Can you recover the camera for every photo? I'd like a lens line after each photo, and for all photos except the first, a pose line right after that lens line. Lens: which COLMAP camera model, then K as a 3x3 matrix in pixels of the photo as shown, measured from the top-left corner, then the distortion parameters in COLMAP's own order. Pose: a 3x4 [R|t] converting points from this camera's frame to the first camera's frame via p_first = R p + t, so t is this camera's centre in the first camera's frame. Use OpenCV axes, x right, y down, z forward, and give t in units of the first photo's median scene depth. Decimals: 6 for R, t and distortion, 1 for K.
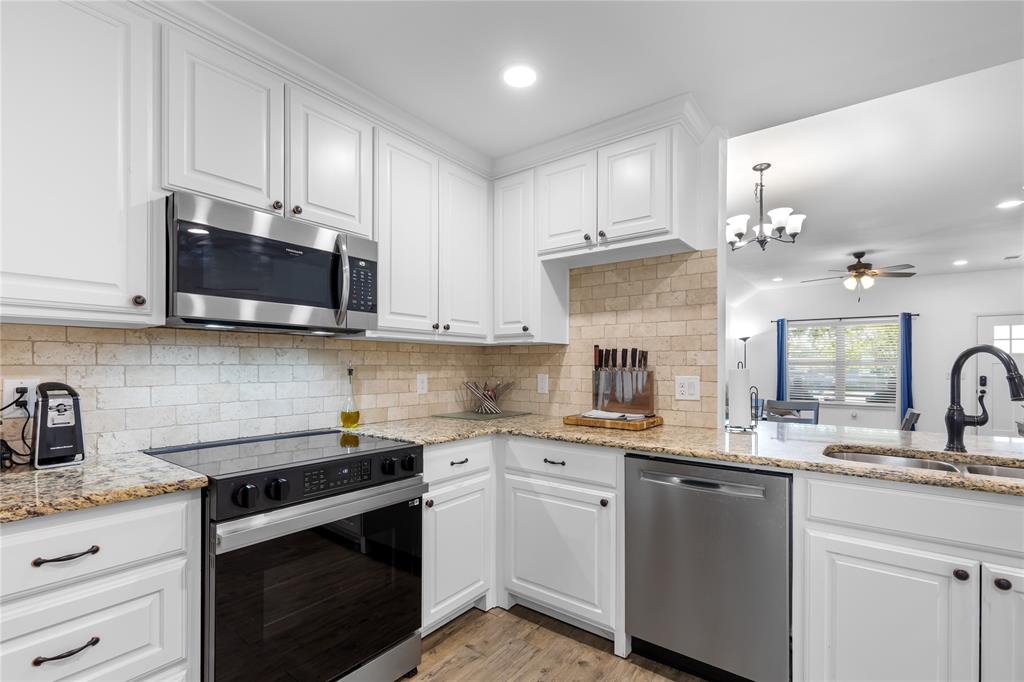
lens RADIAL K [[463.8, 0, 514.0], [0, 463.8, 357.0], [0, 0, 1]] dist [0.003586, 0.000081]
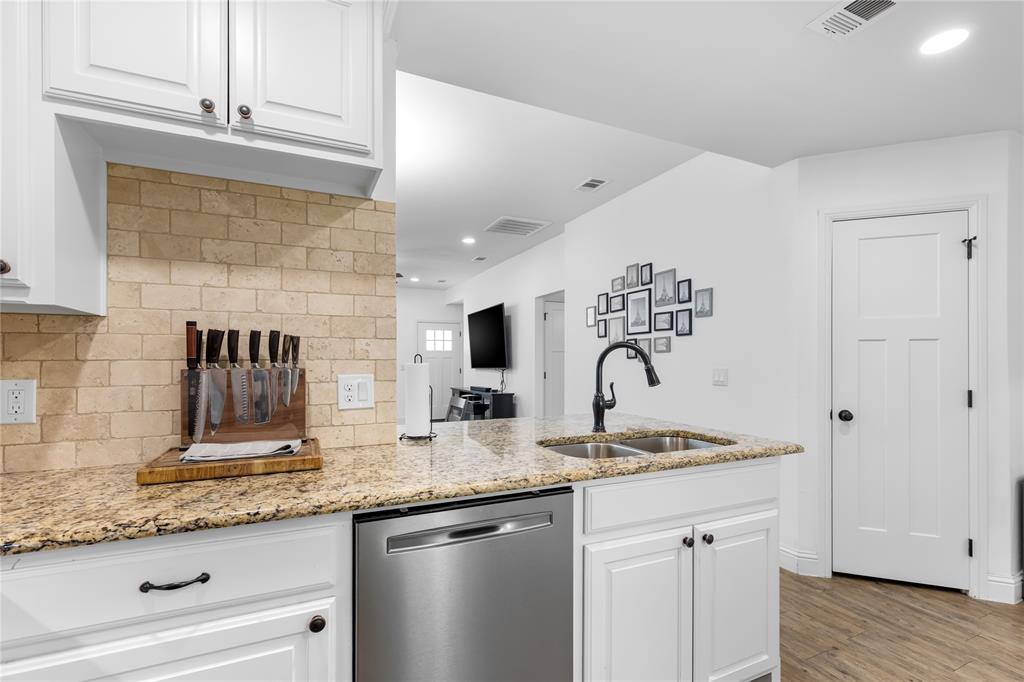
lens RADIAL K [[463.8, 0, 514.0], [0, 463.8, 357.0], [0, 0, 1]] dist [0.003586, 0.000081]
pose [[0.466697, 0.003548, 0.884410, -0.131529], [-0.013713, 0.999901, 0.003225, 0.009154], [-0.884311, -0.013633, 0.466700, 0.457240]]
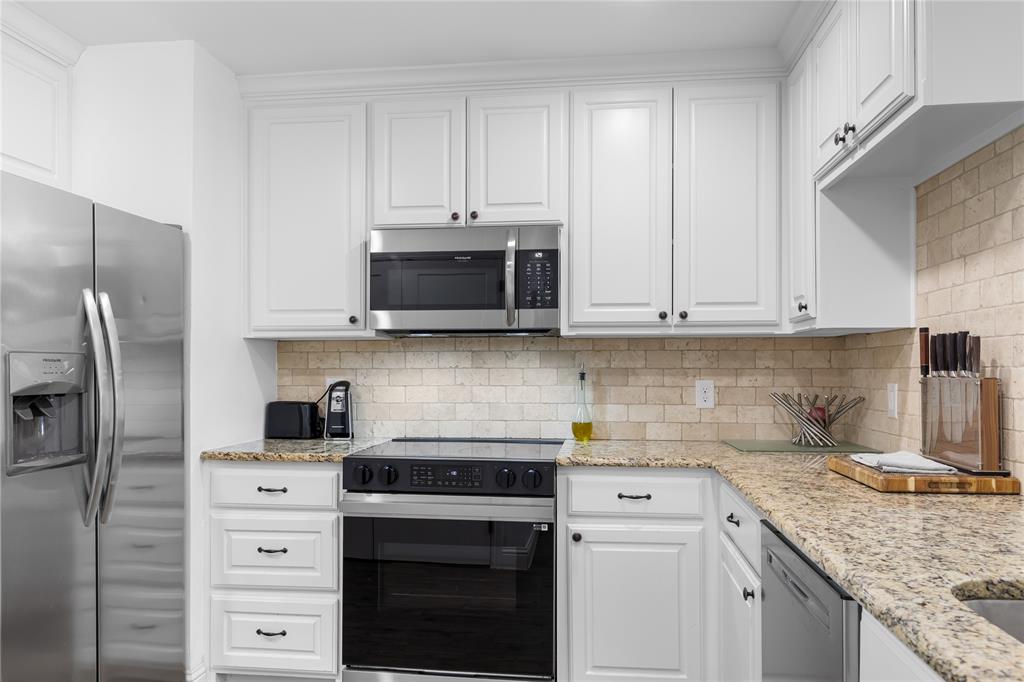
lens RADIAL K [[707.2, 0, 512.0], [0, 707.2, 341.0], [0, 0, 1]] dist [0.000707, 0.002091]
pose [[0.503960, -0.037354, -0.862919, 0.680859], [0.016805, 0.999299, -0.033443, 0.008429], [0.863563, 0.002352, 0.504235, 0.219610]]
